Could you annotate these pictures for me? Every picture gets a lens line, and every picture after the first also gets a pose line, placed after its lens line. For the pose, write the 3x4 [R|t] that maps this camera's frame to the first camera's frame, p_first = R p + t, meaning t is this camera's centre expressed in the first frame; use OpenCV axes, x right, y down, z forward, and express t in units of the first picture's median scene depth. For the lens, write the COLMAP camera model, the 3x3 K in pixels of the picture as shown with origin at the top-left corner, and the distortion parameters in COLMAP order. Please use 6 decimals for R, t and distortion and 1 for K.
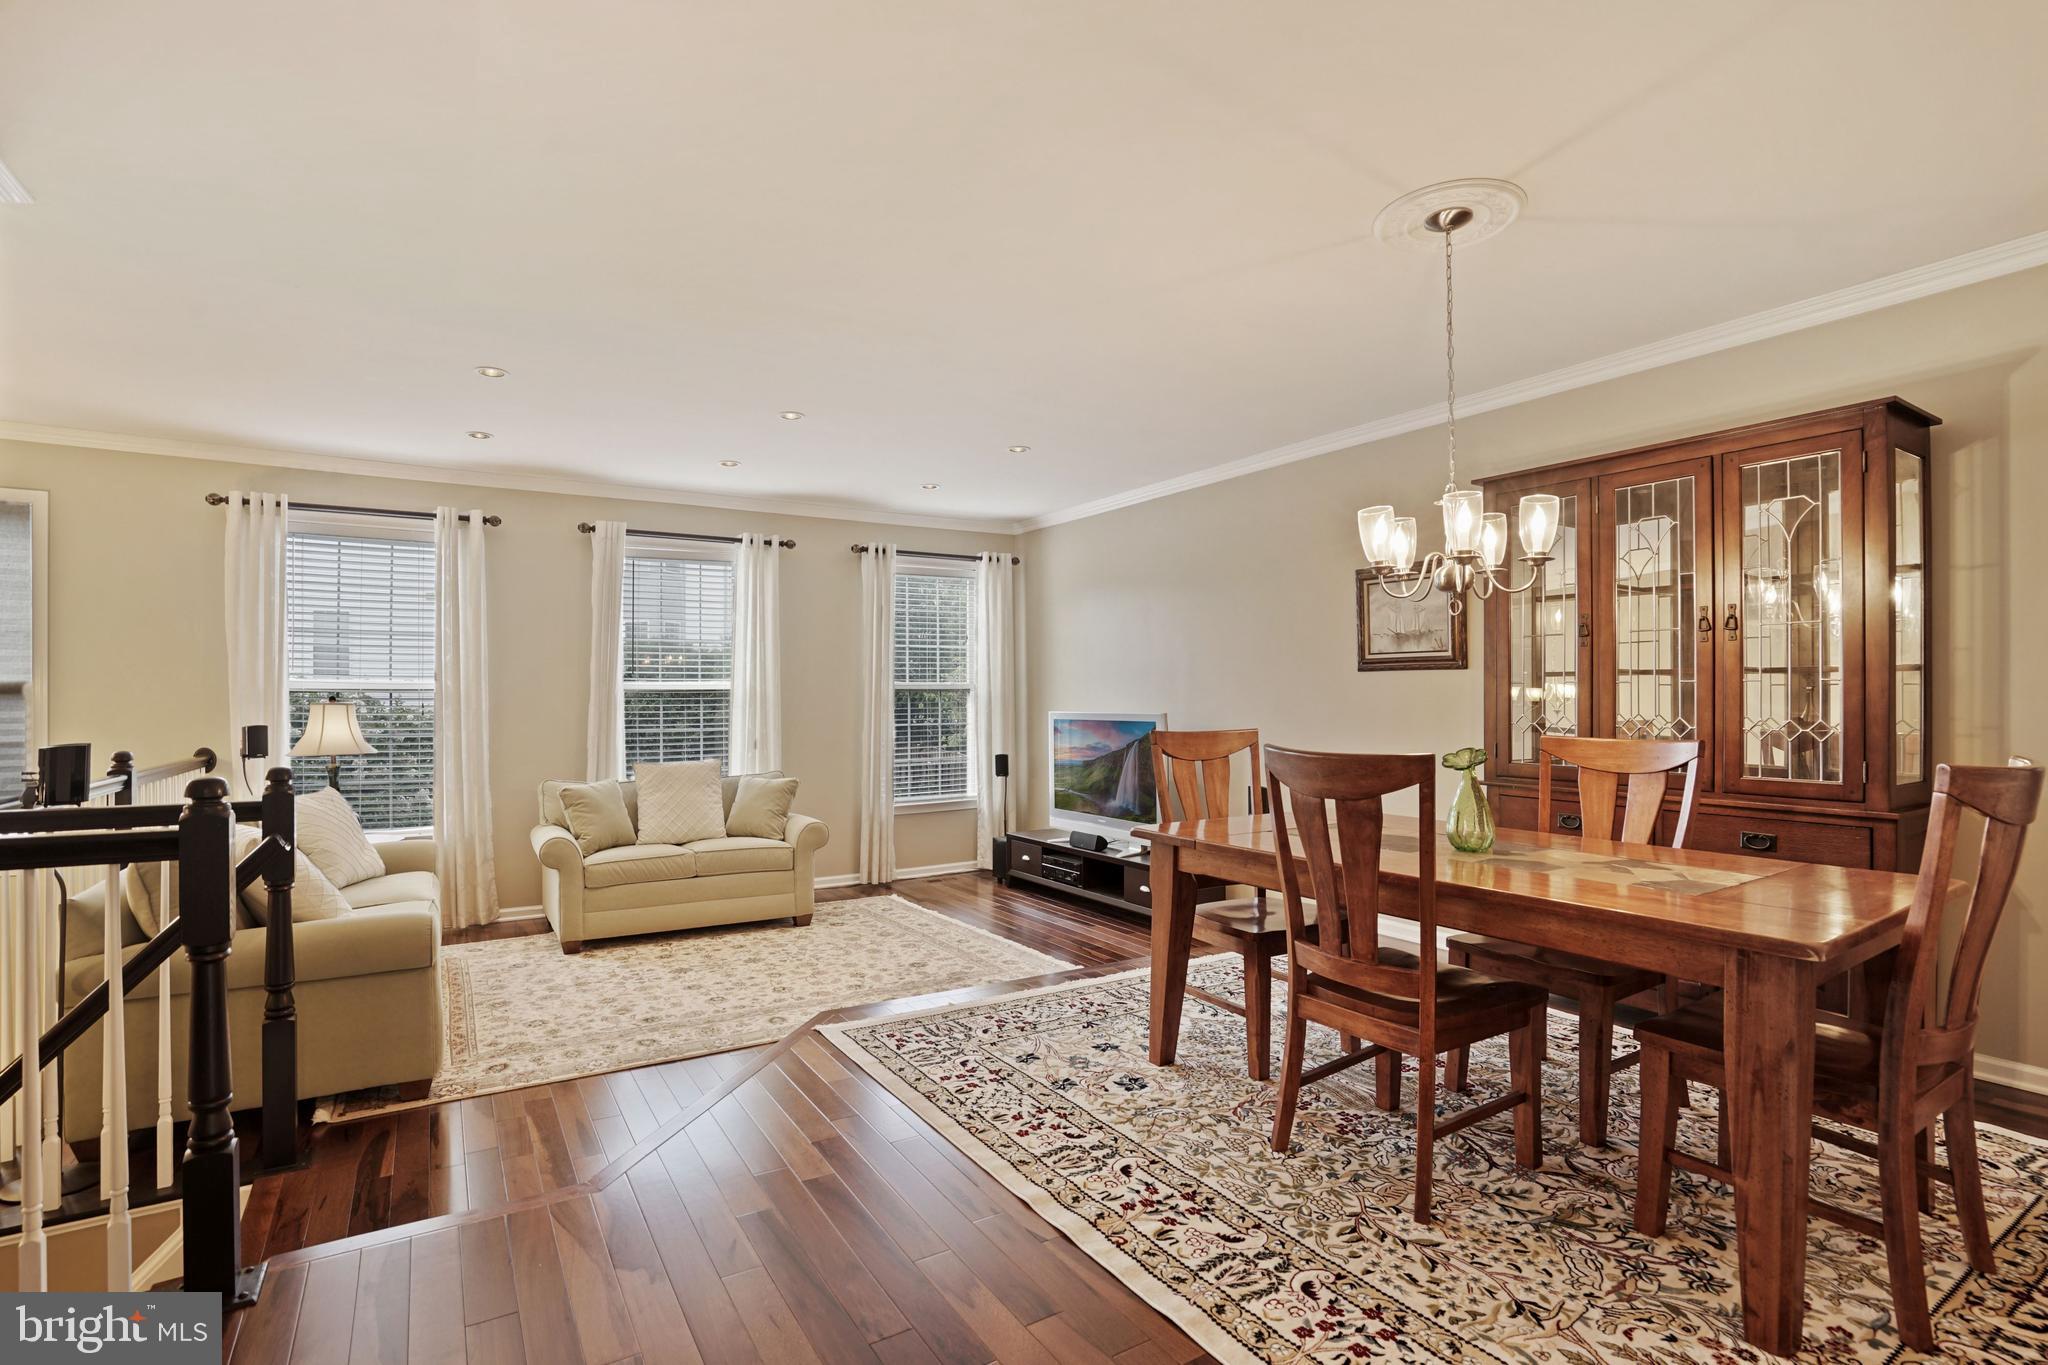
lens RADIAL K [[961.5, 0, 1023.7], [0, 961.5, 701.6], [0, 0, 1]] dist [-0.041136, -0.000044]
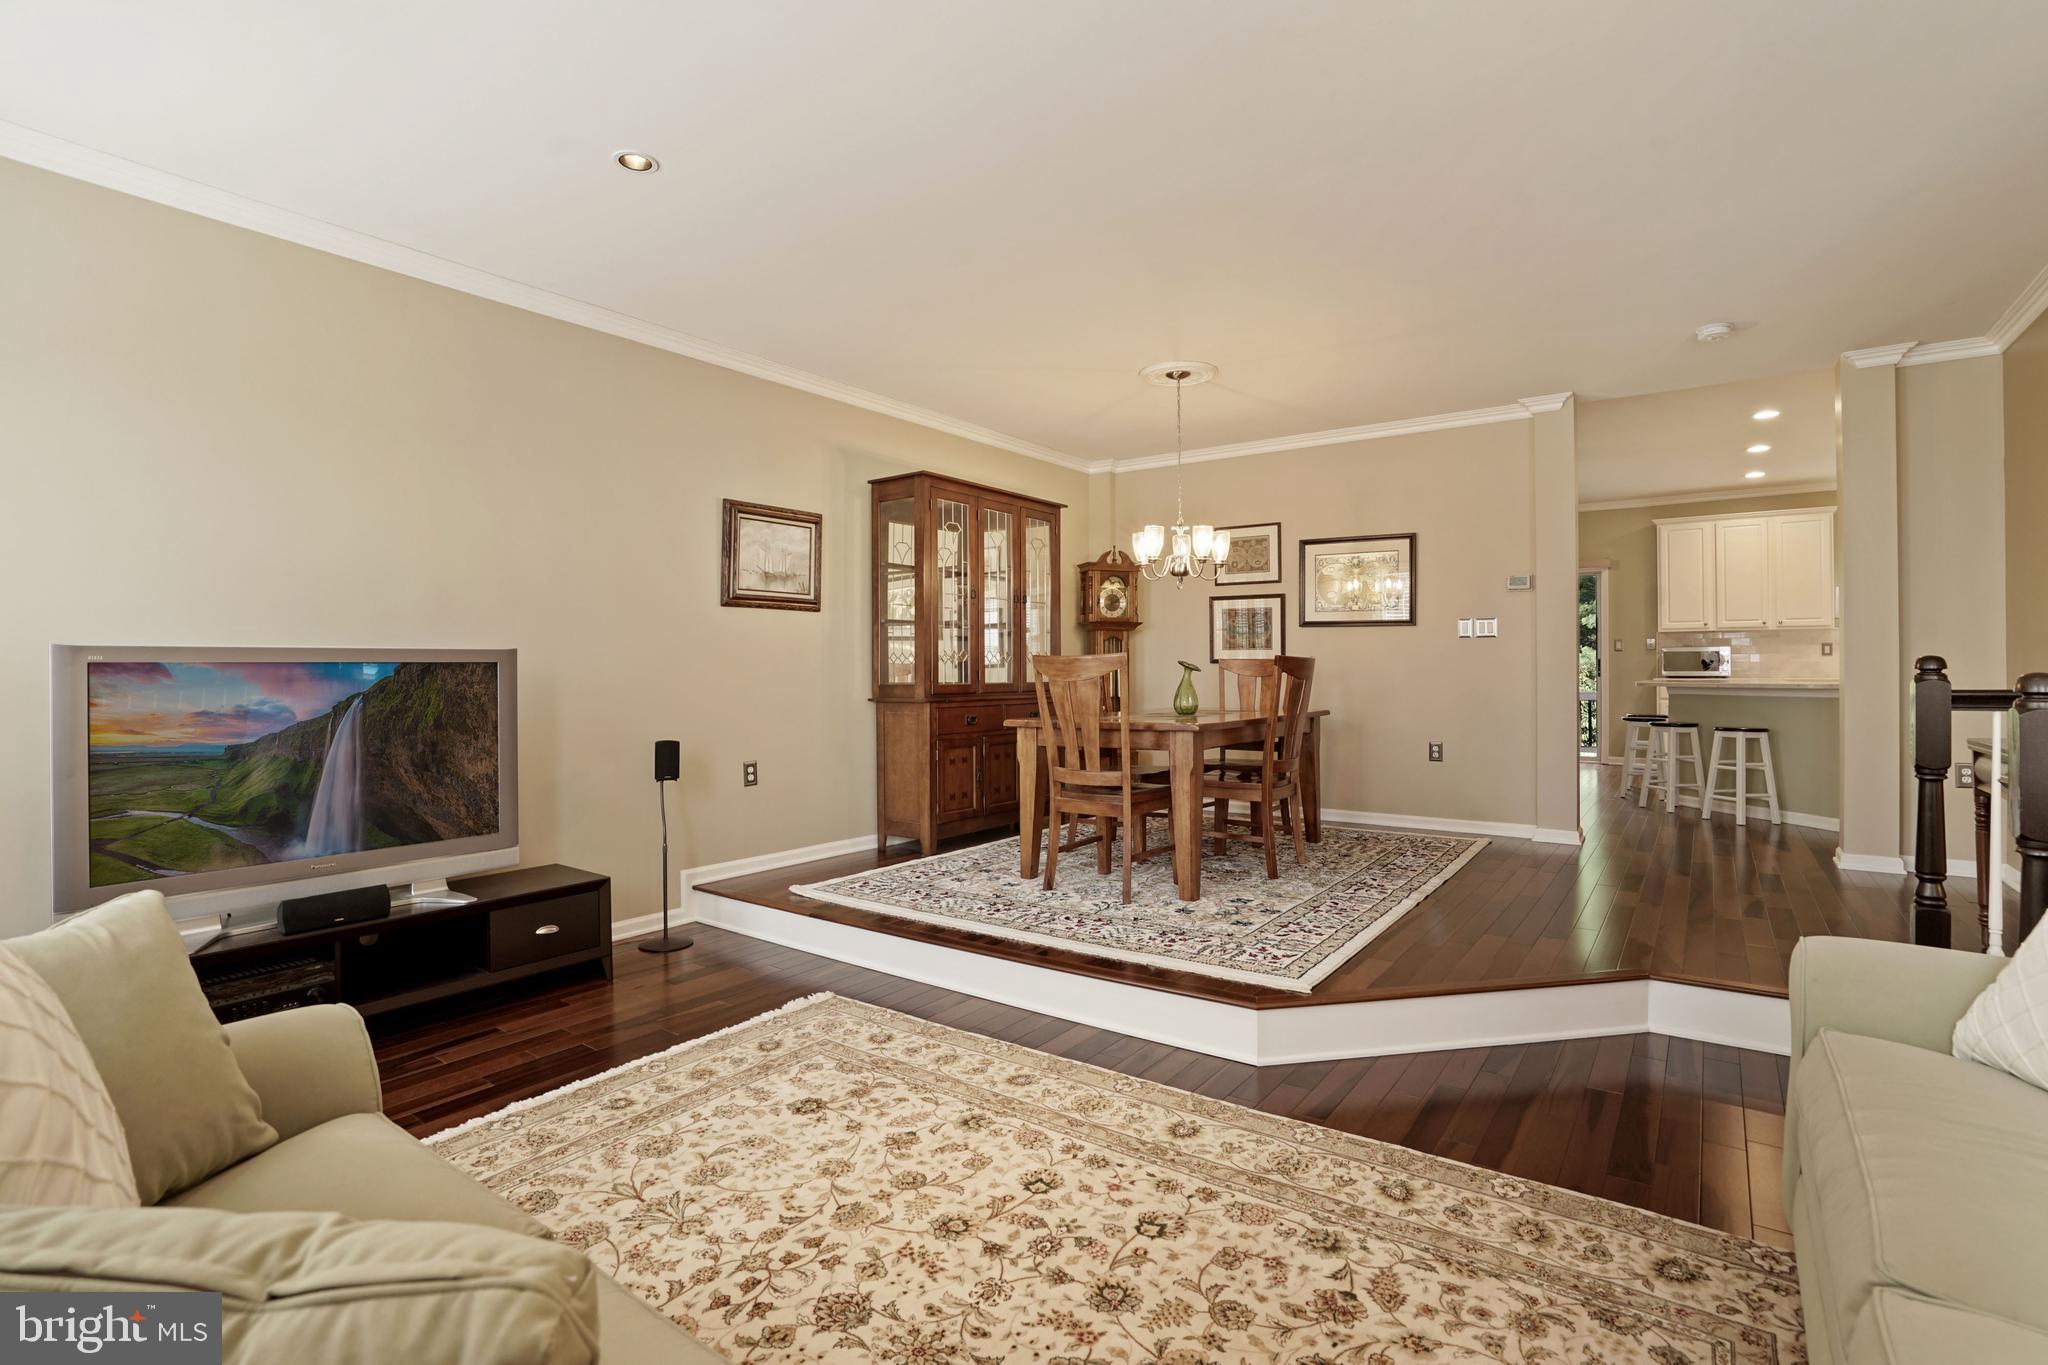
lens RADIAL K [[955.5, 0, 1021.5], [0, 955.5, 693.4], [0, 0, 1]] dist [-0.032357, 0.018640]
pose [[-0.370793, -0.021011, 0.928478, -0.658726], [0.005767, 0.999673, 0.024925, 0.034520], [-0.928698, 0.014596, -0.370551, 1.118208]]
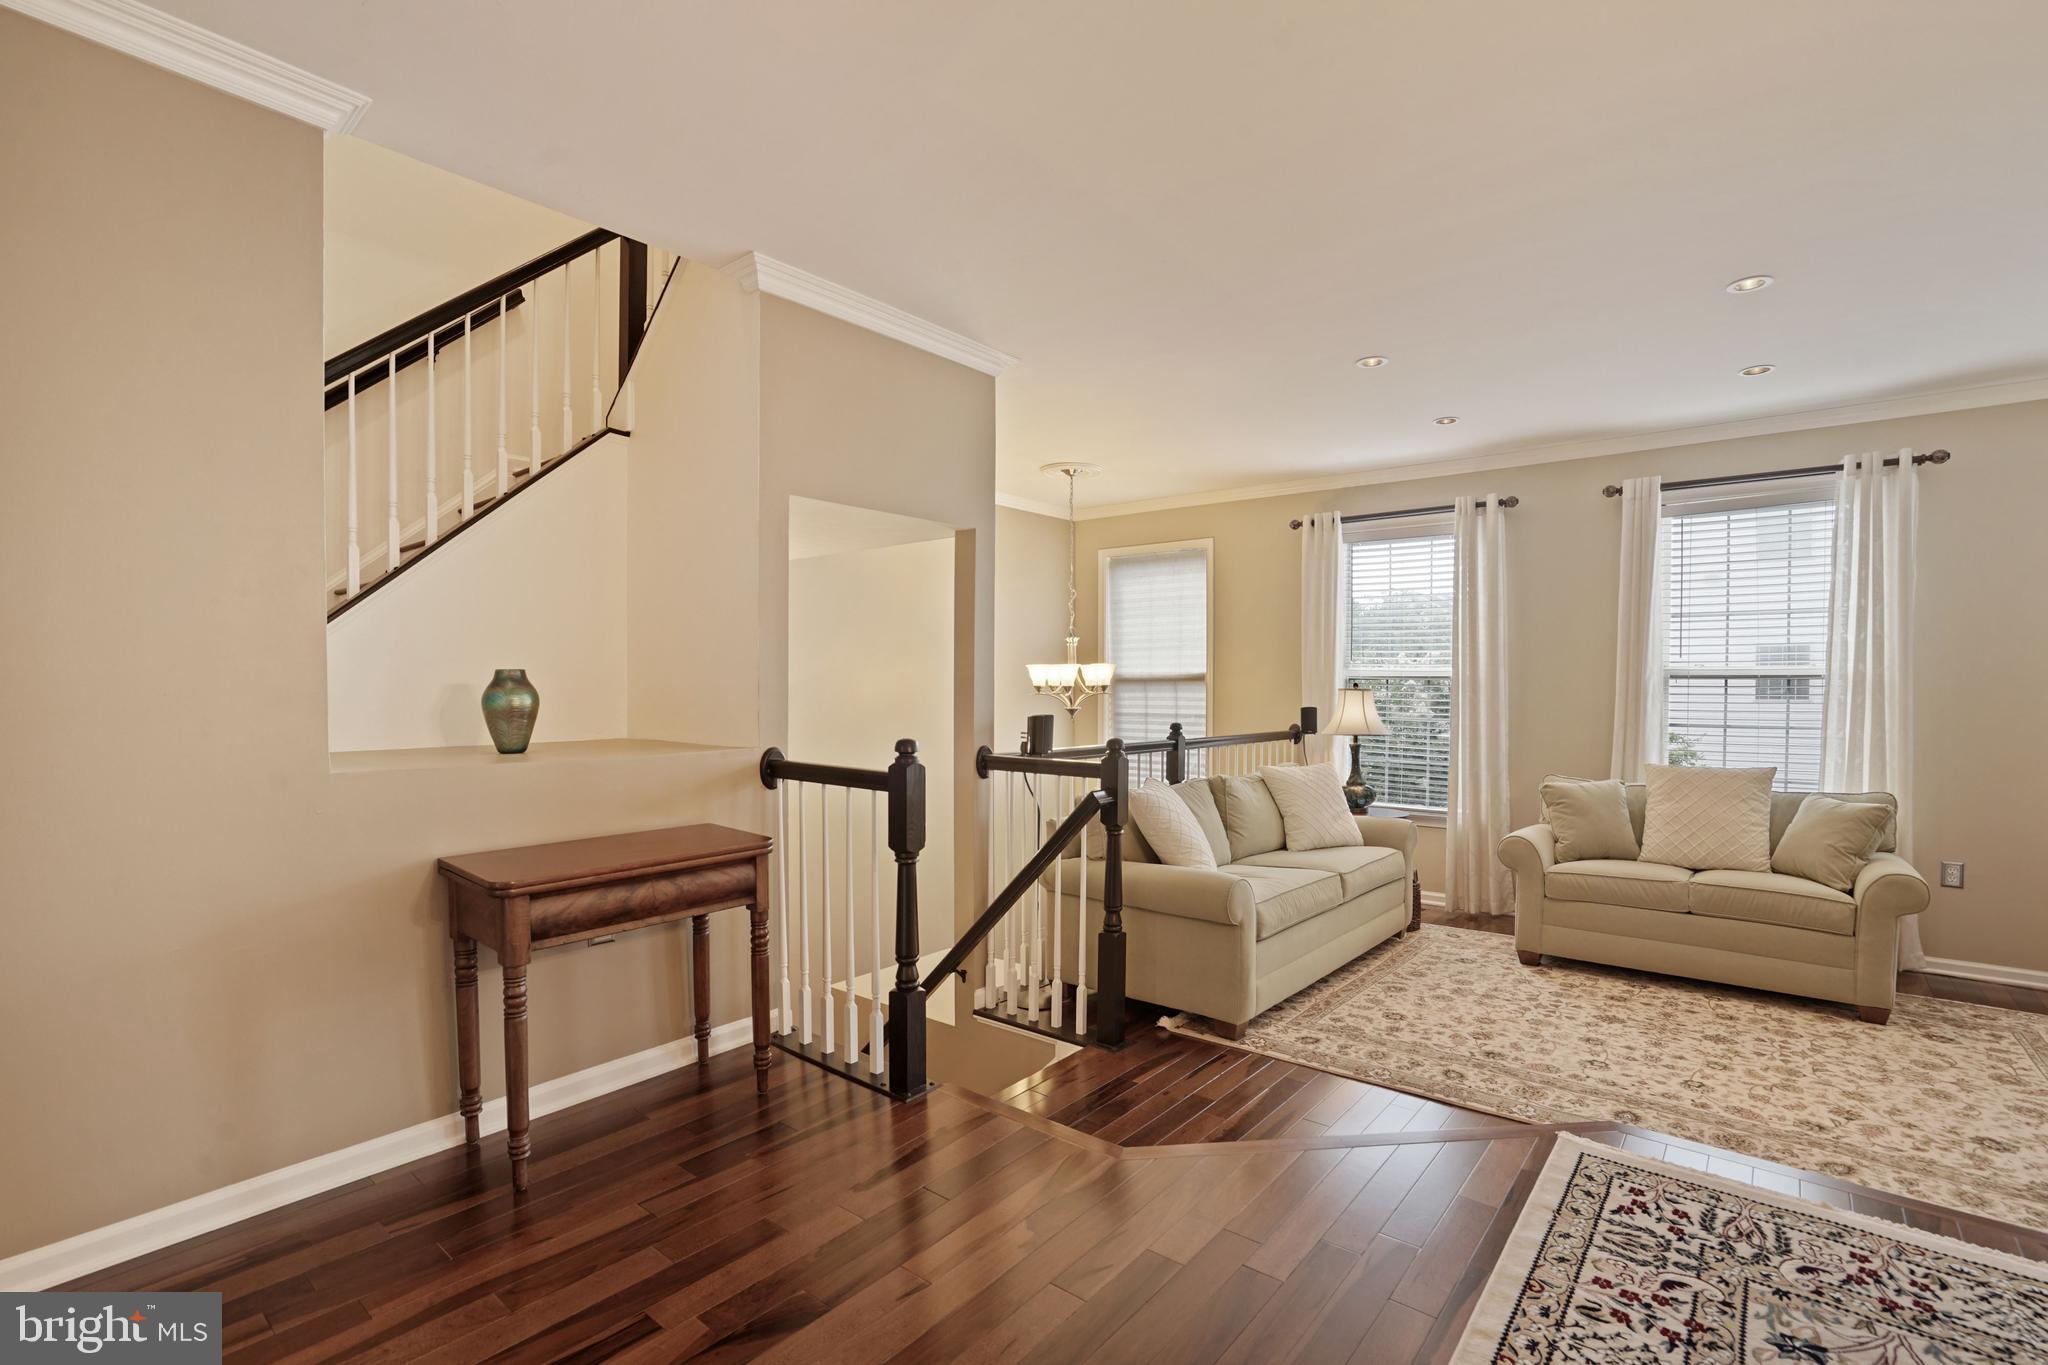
lens RADIAL K [[945.8, 0, 1028.1], [0, 945.8, 706.2], [0, 0, 1]] dist [-0.051506, 0.017949]
pose [[0.320687, 0.023399, -0.946896, 0.227405], [-0.006658, 0.999726, 0.022450, -0.000494], [0.947162, -0.000895, 0.320754, 0.275292]]
